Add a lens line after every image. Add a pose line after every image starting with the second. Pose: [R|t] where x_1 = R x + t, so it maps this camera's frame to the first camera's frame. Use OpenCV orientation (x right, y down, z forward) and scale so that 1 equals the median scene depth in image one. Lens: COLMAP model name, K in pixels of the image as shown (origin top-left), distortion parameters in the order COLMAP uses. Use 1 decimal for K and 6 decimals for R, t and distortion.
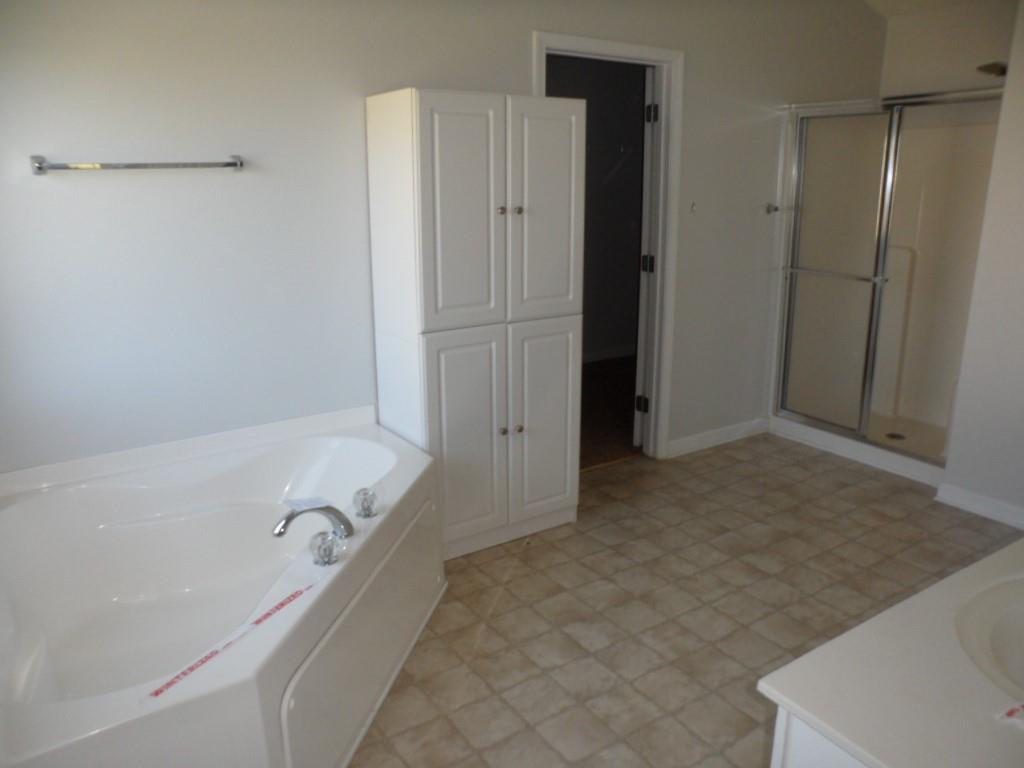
lens RADIAL K [[777.8, 0, 522.5], [0, 777.8, 373.6], [0, 0, 1]] dist [-0.167907, 0.179641]
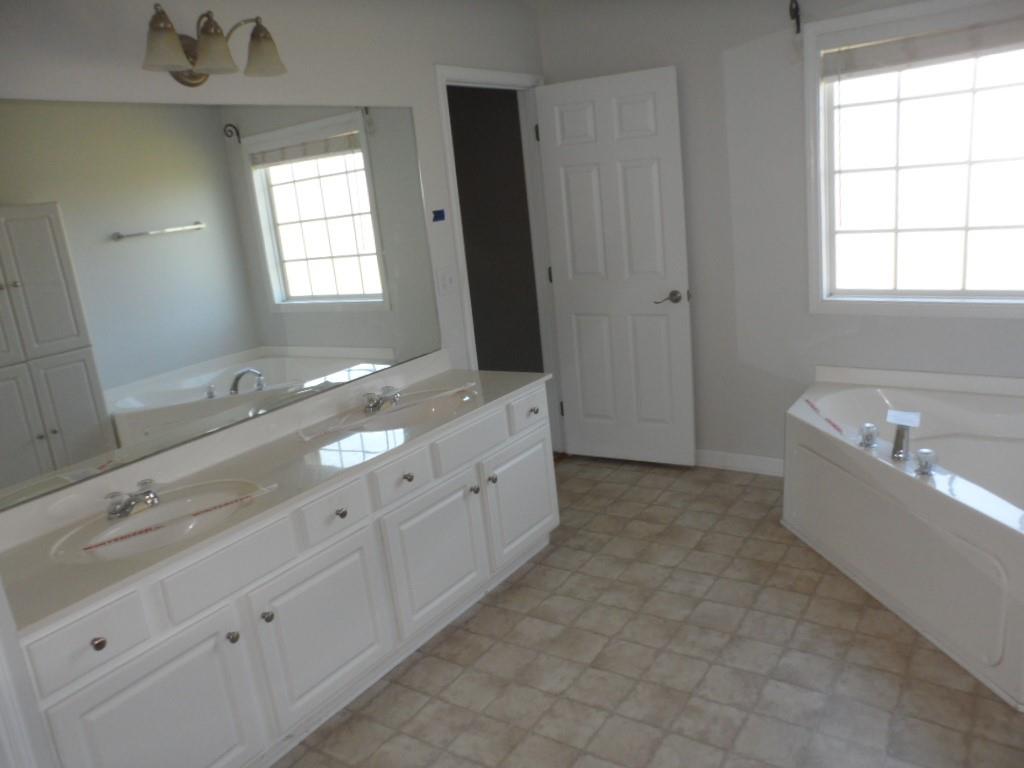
lens RADIAL K [[777.8, 0, 522.5], [0, 777.8, 373.6], [0, 0, 1]] dist [-0.167907, 0.179641]
pose [[-0.919883, 0.185089, -0.345770, 0.680219], [0.006335, 0.888531, 0.458774, -0.444145], [0.392142, 0.419828, -0.818517, 1.601312]]
